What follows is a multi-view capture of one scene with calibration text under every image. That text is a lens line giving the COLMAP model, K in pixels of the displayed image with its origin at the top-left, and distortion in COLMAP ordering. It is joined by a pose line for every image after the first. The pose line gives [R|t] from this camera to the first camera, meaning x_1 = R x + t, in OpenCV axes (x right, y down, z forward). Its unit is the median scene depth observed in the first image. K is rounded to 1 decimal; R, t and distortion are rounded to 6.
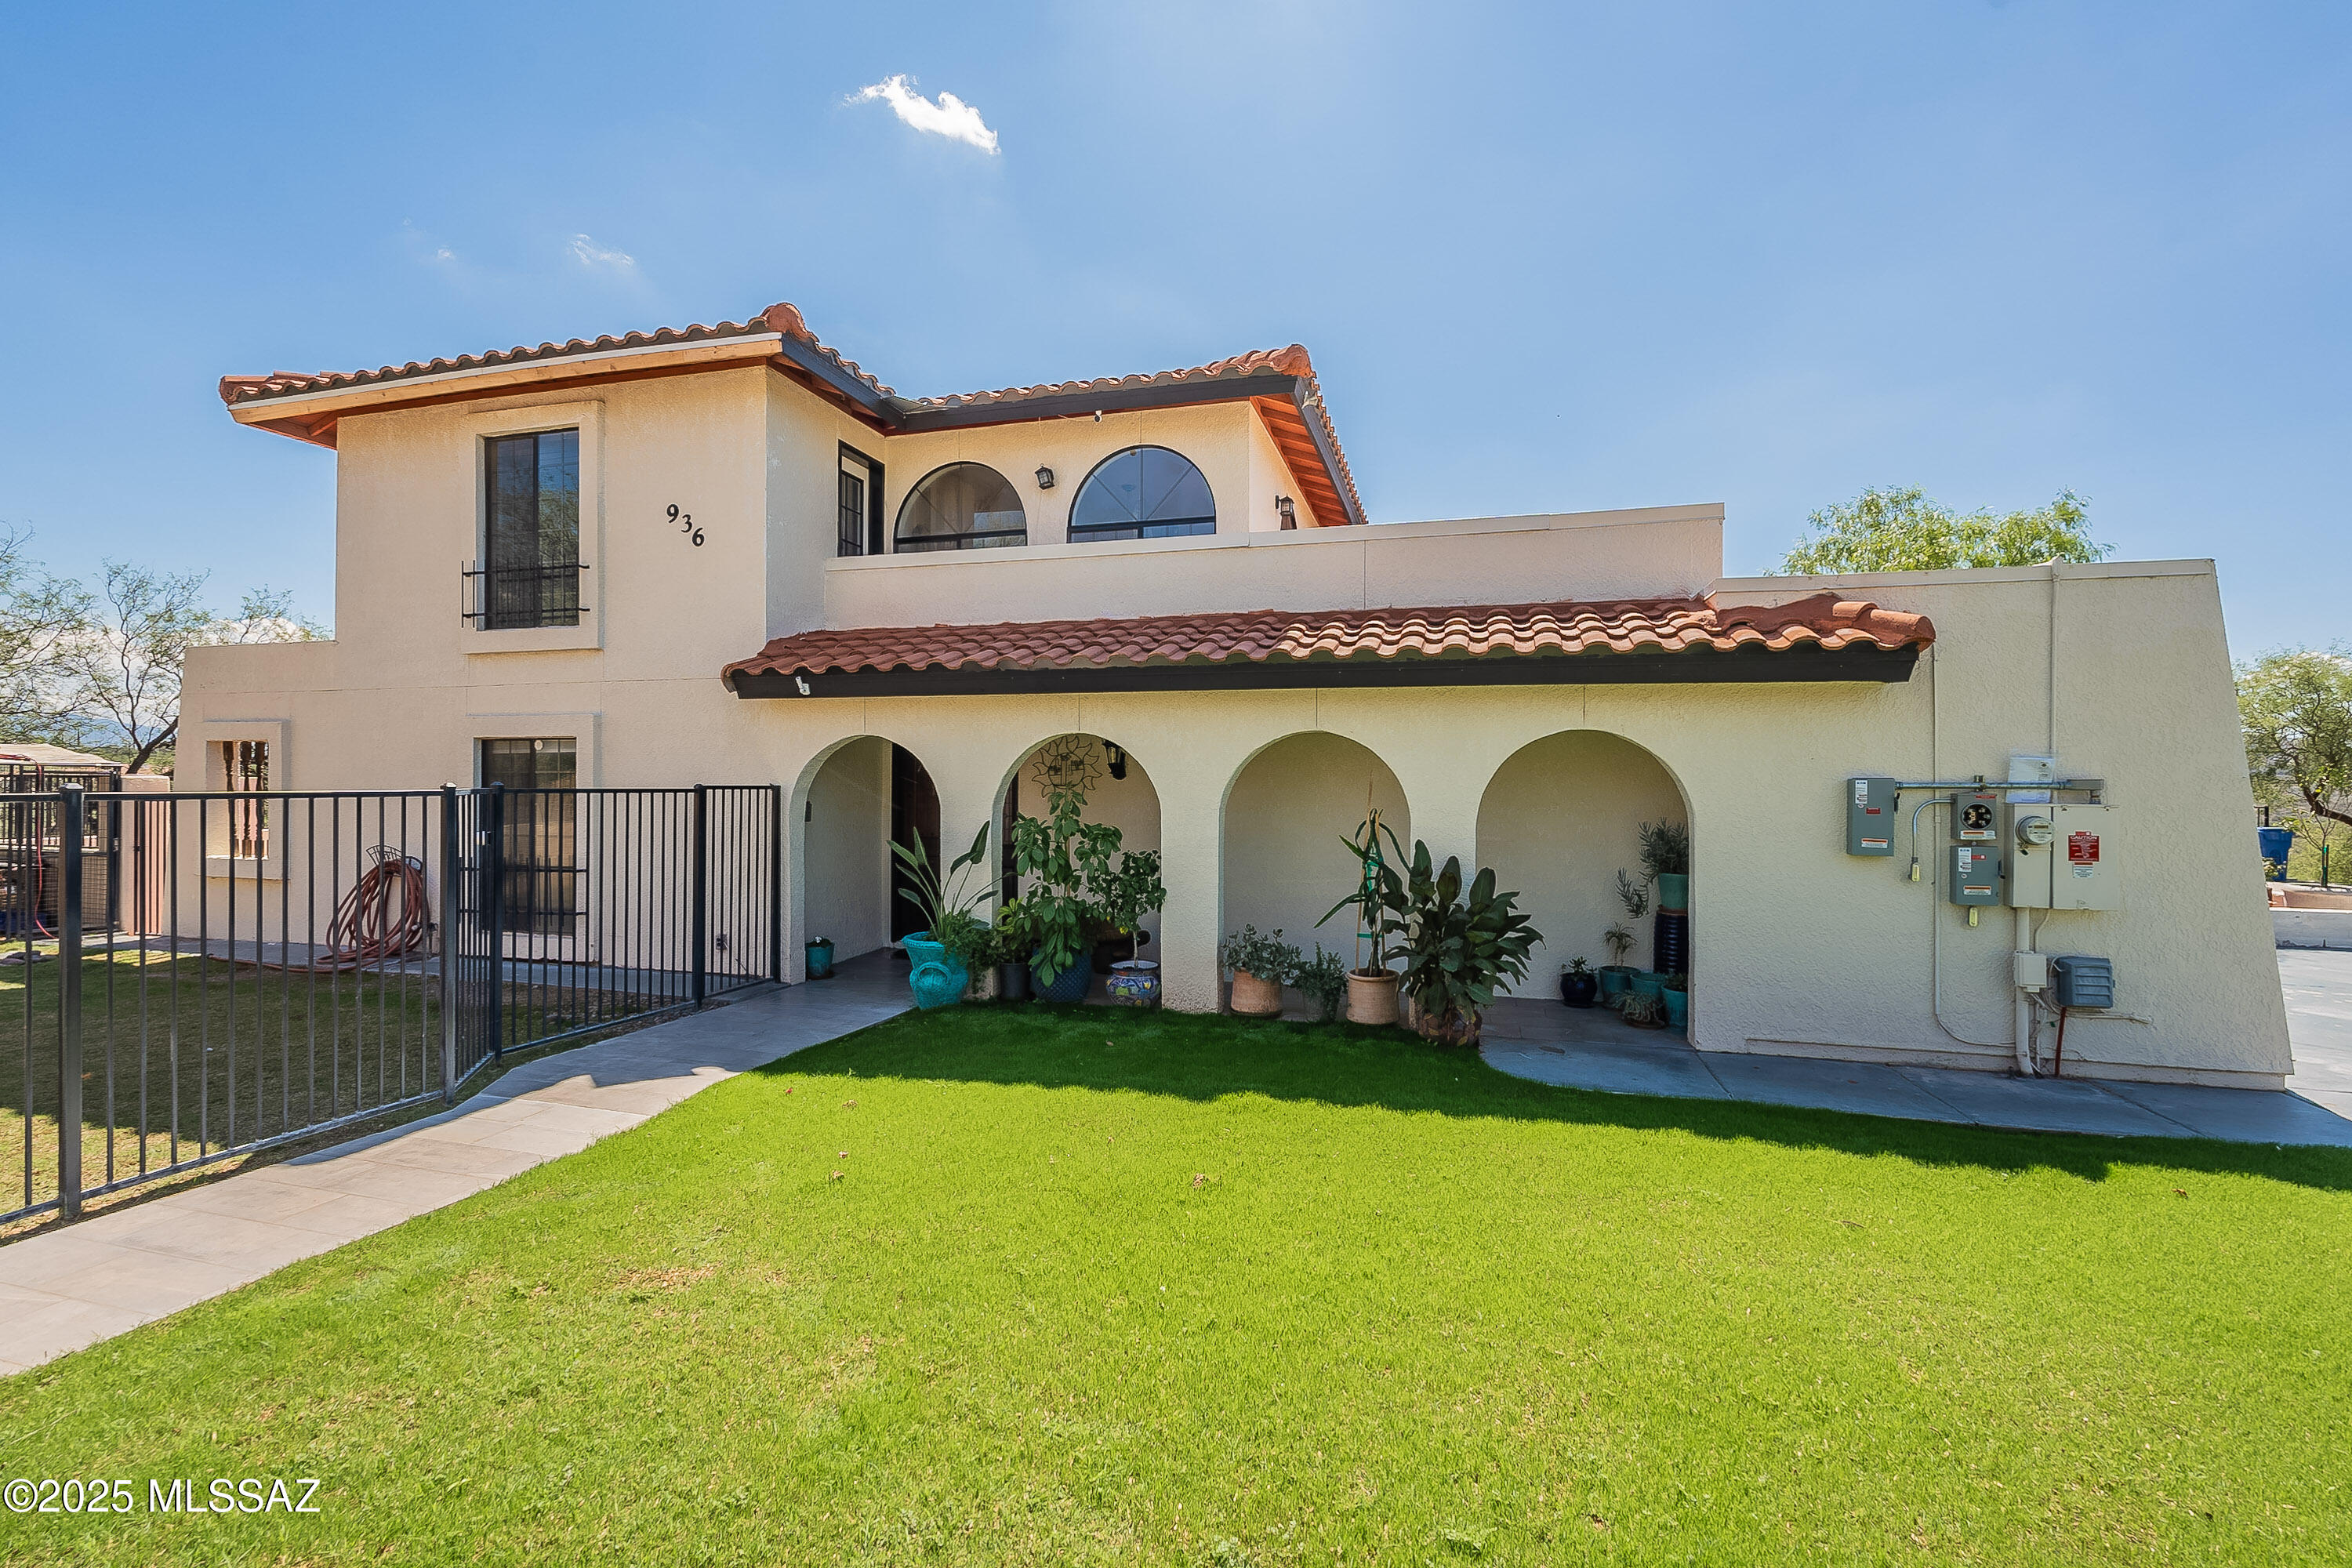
lens RADIAL K [[1050.7, 0, 1177.5], [0, 1050.7, 778.1], [0, 0, 1]] dist [-0.000384, 0.000570]
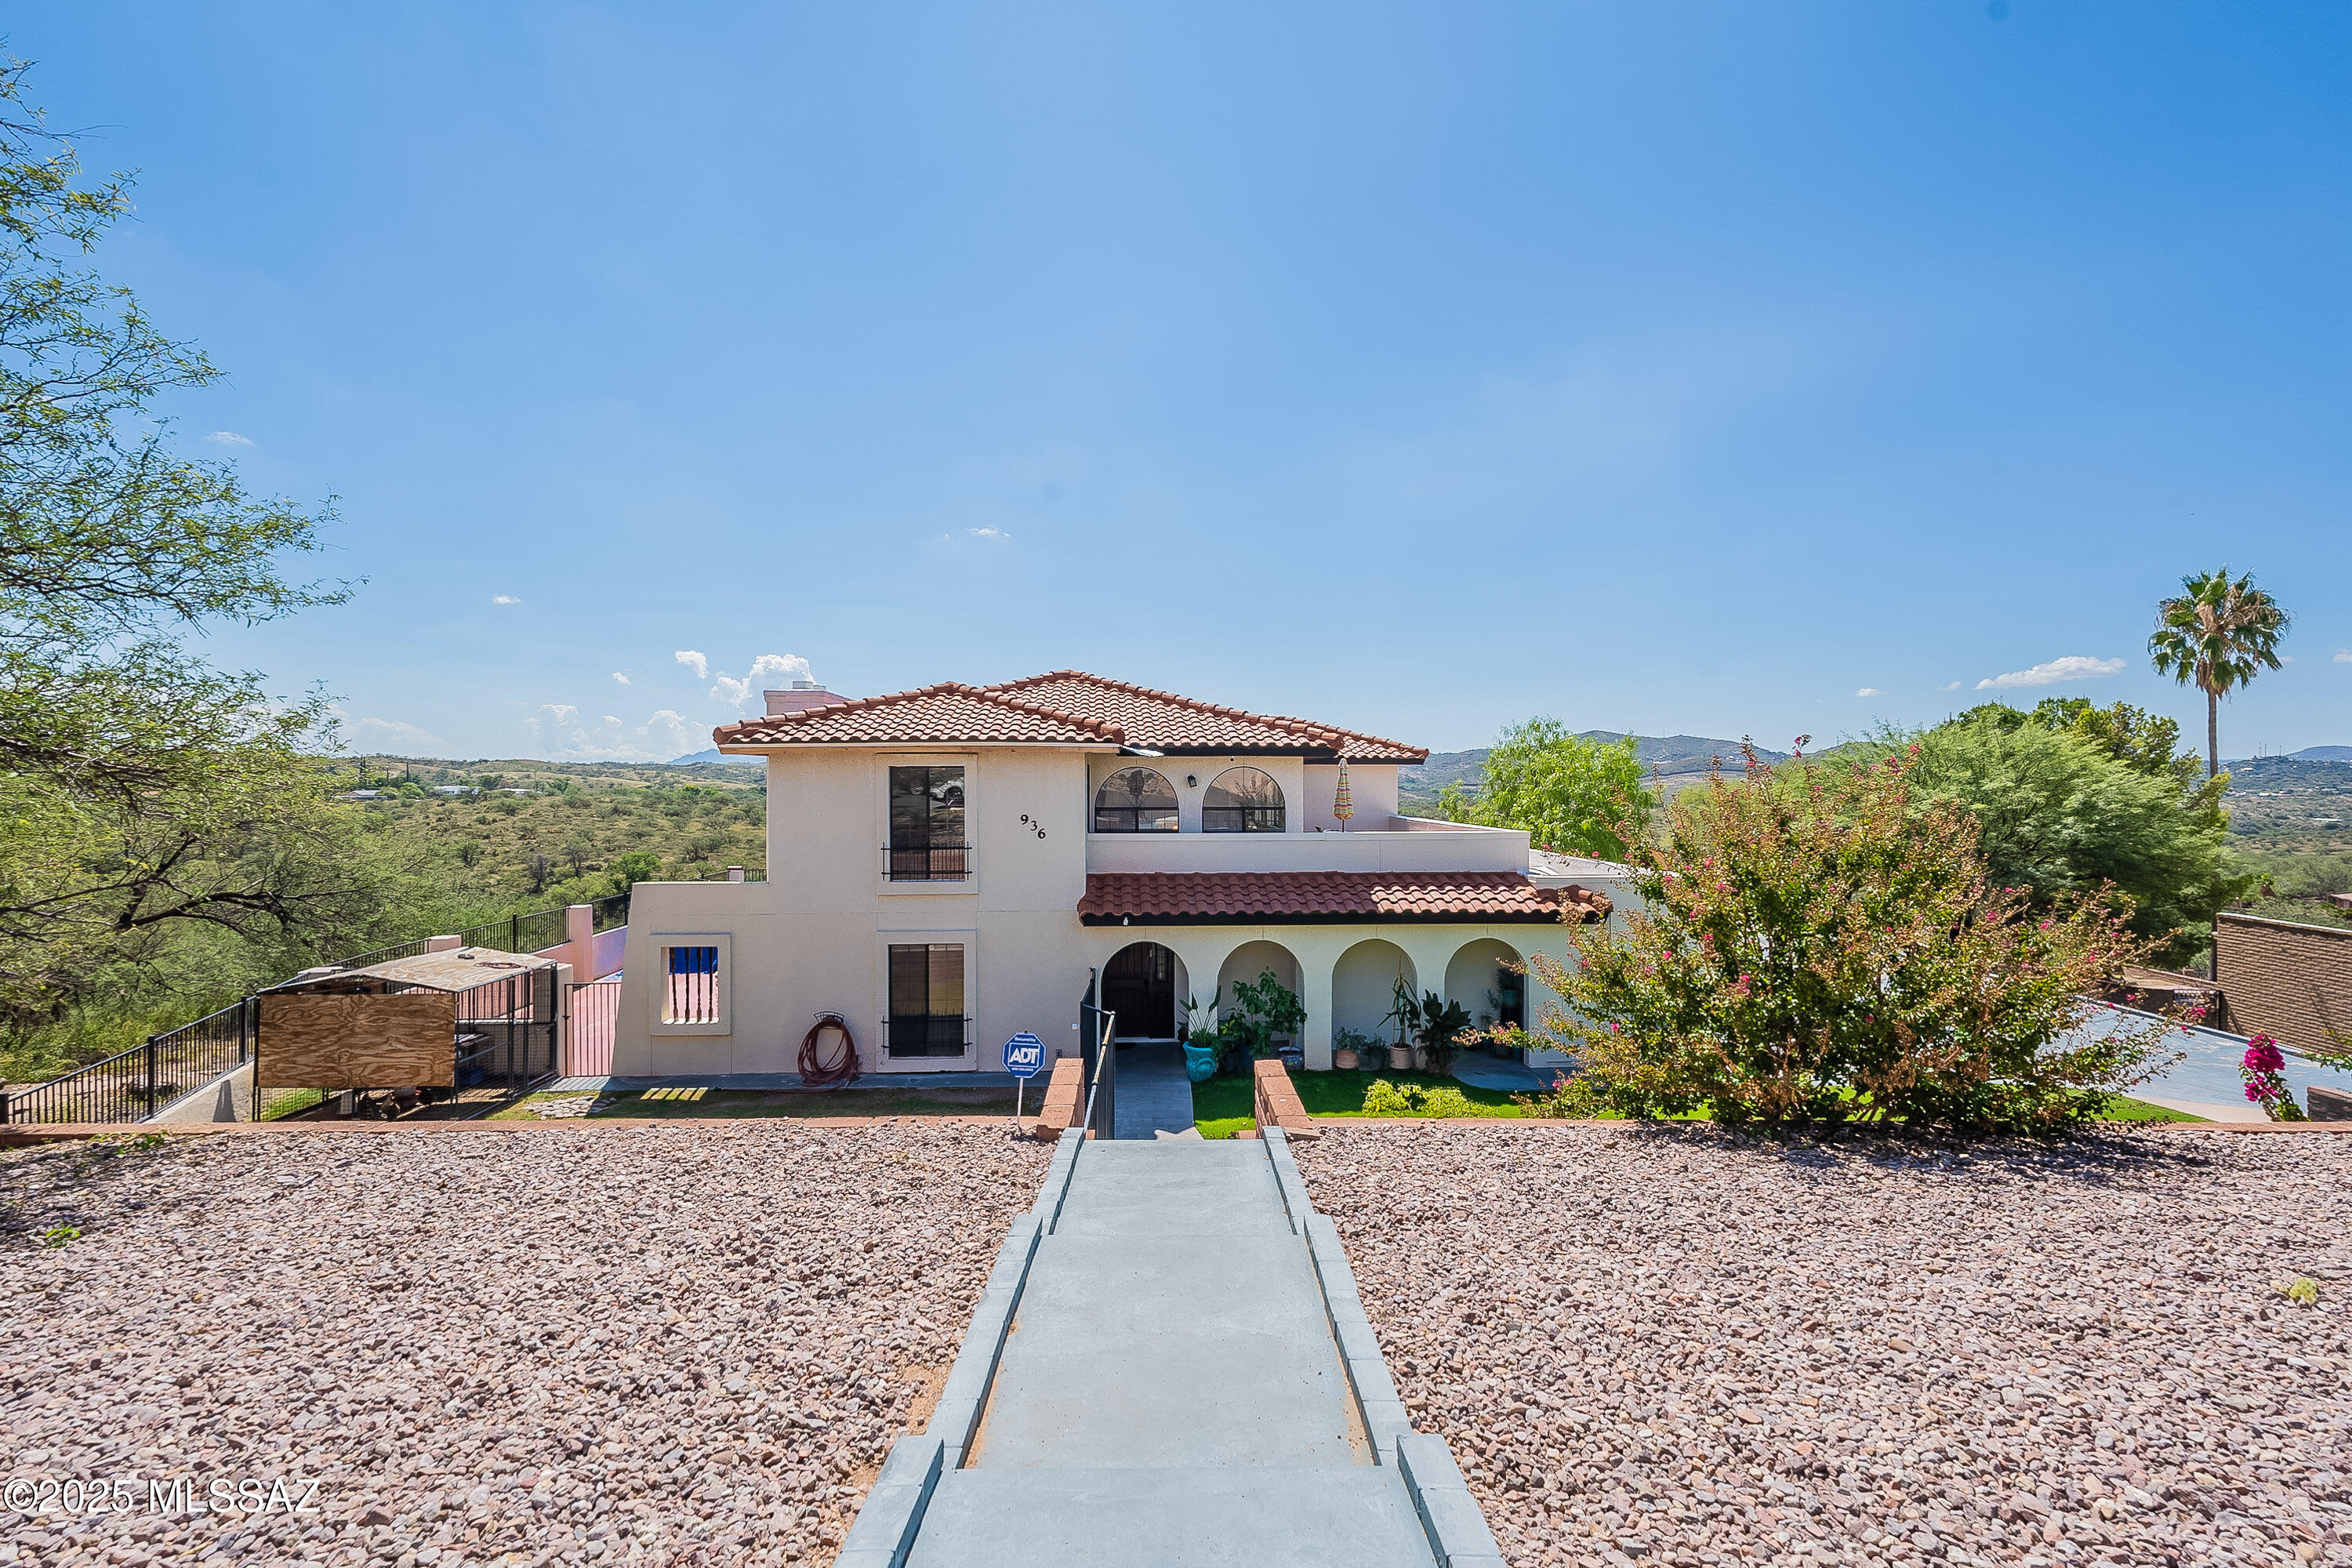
lens RADIAL K [[1050.7, 0, 1178.2], [0, 1050.7, 795.0], [0, 0, 1]] dist [-0.000384, 0.000570]
pose [[0.946029, -0.010649, 0.323908, -0.795750], [0.004498, 0.999795, 0.019732, -0.321138], [-0.324052, -0.017210, 0.945883, -0.779946]]
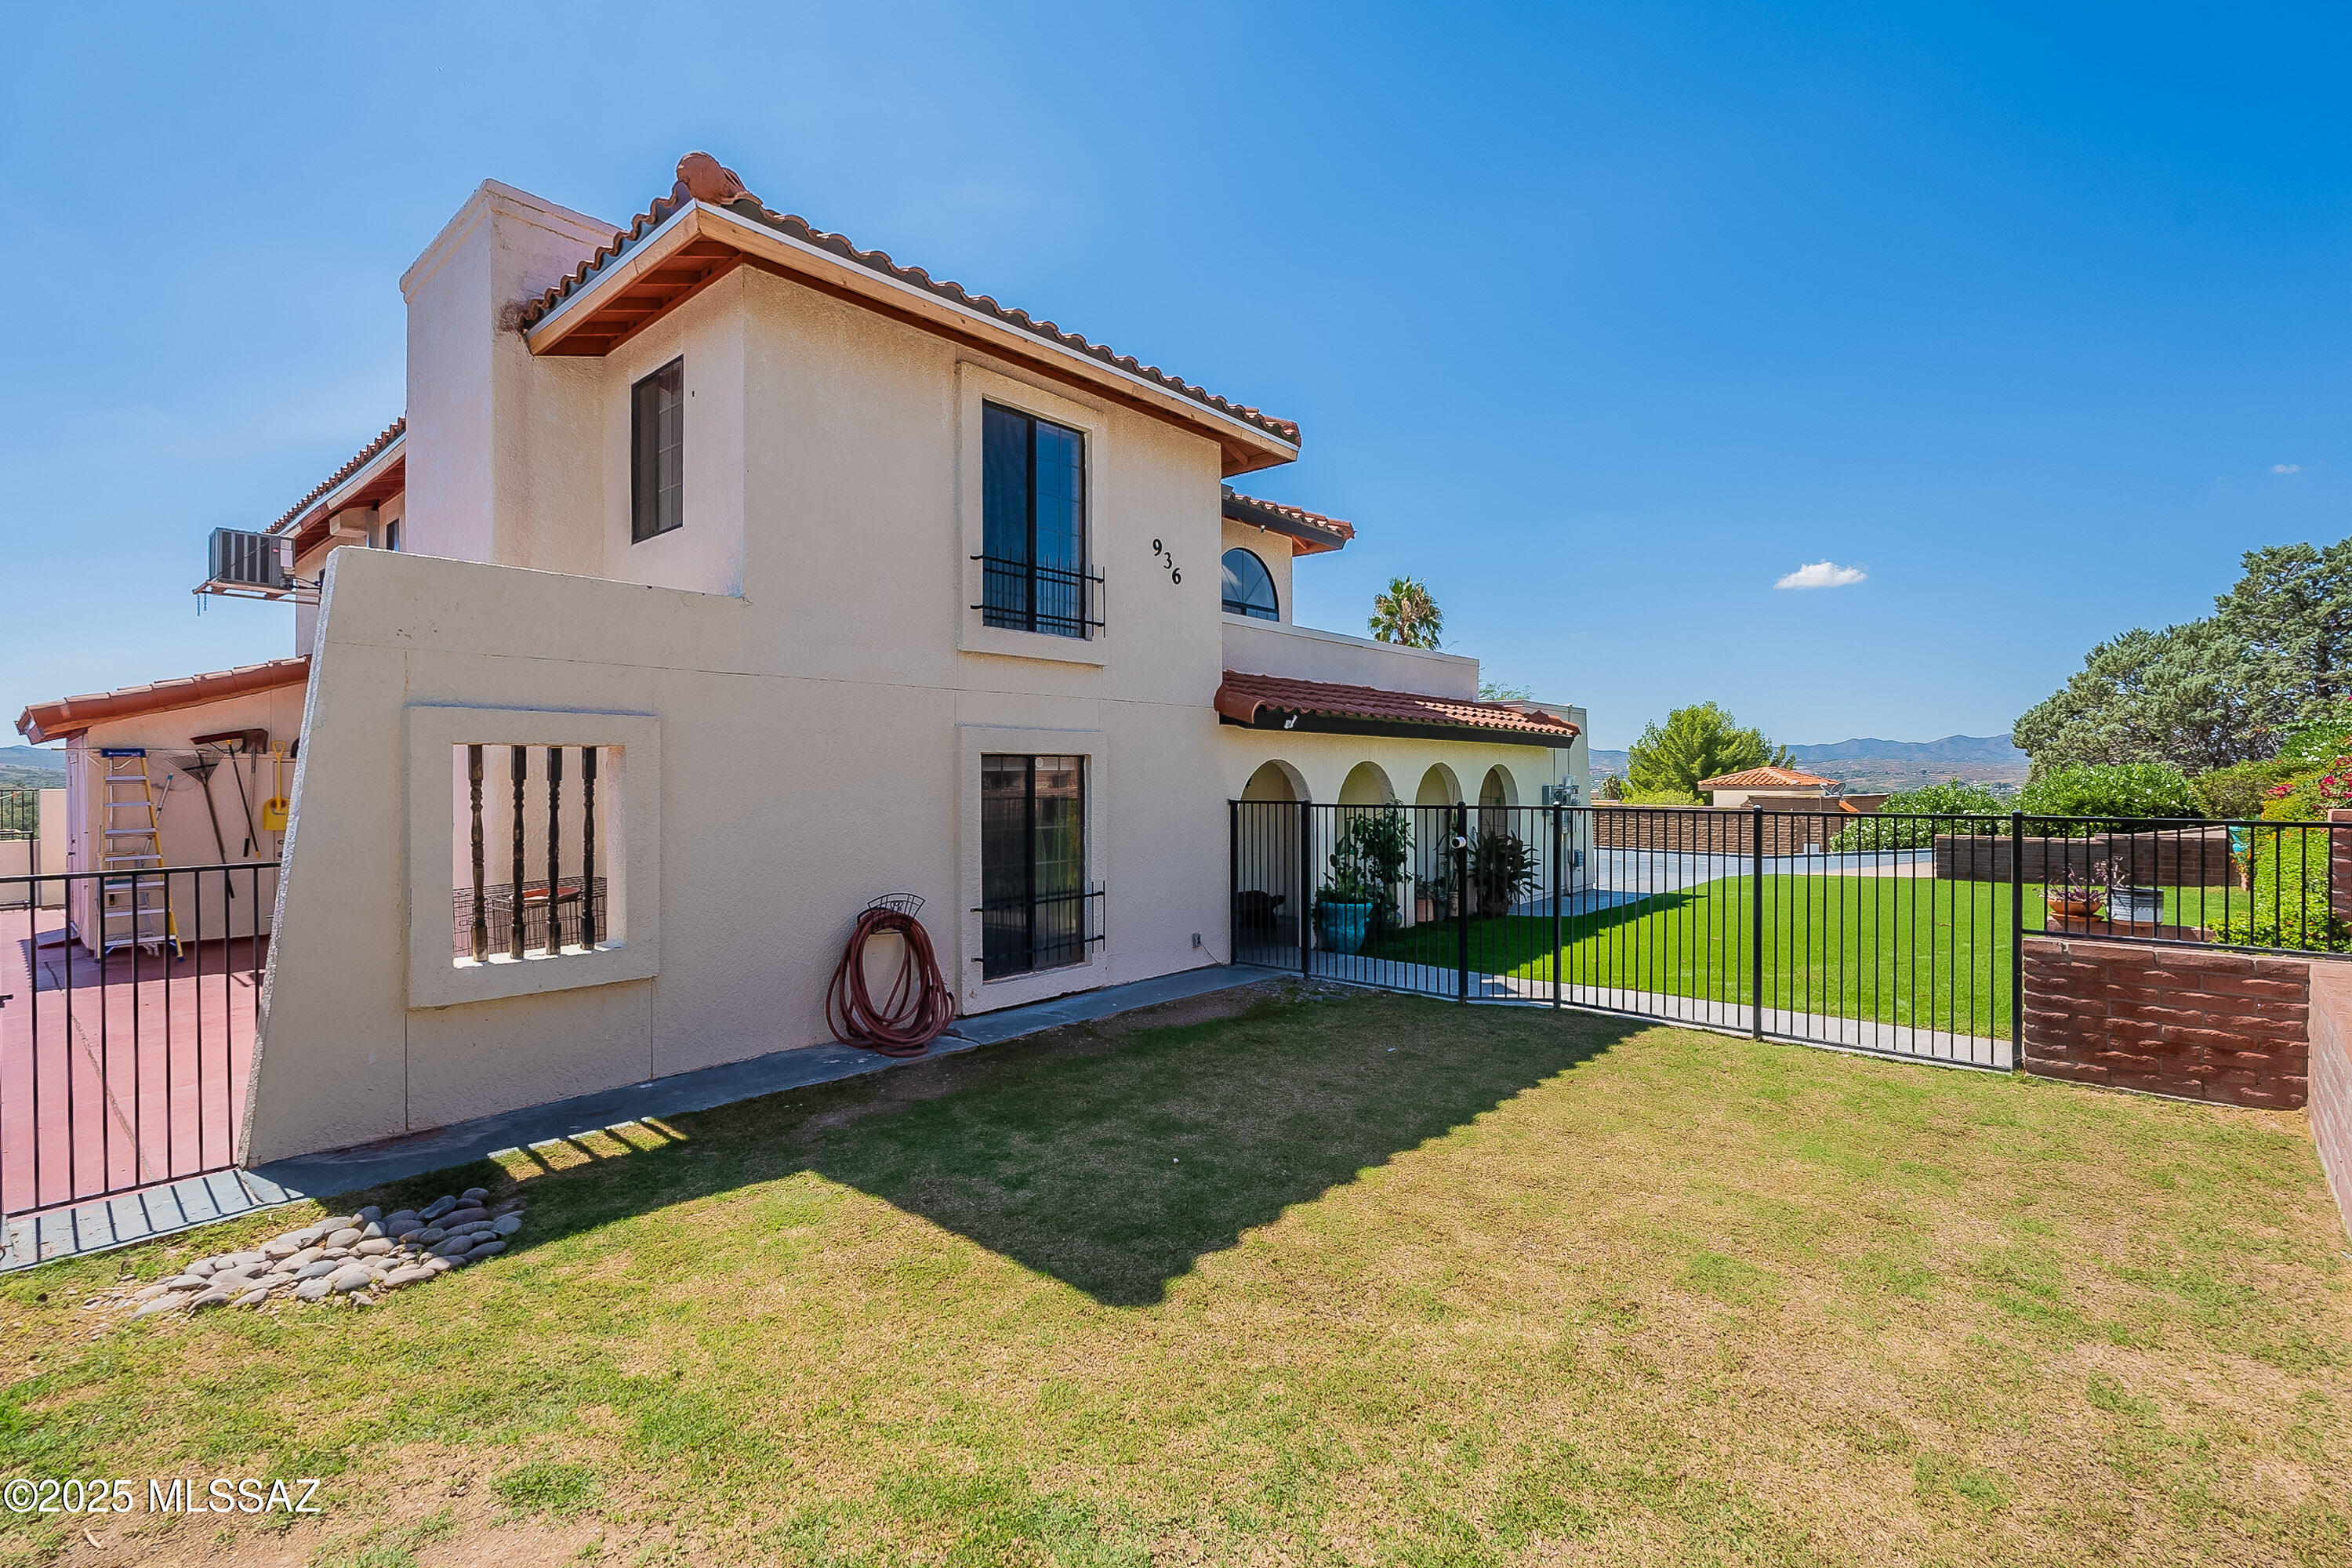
lens RADIAL K [[1050.7, 0, 1170.7], [0, 1050.7, 778.7], [0, 0, 1]] dist [-0.000384, 0.000570]
pose [[0.435631, -0.006416, 0.900102, -1.399593], [-0.000147, 0.999974, 0.007199, -0.024693], [-0.900125, -0.003268, 0.435619, 0.509315]]
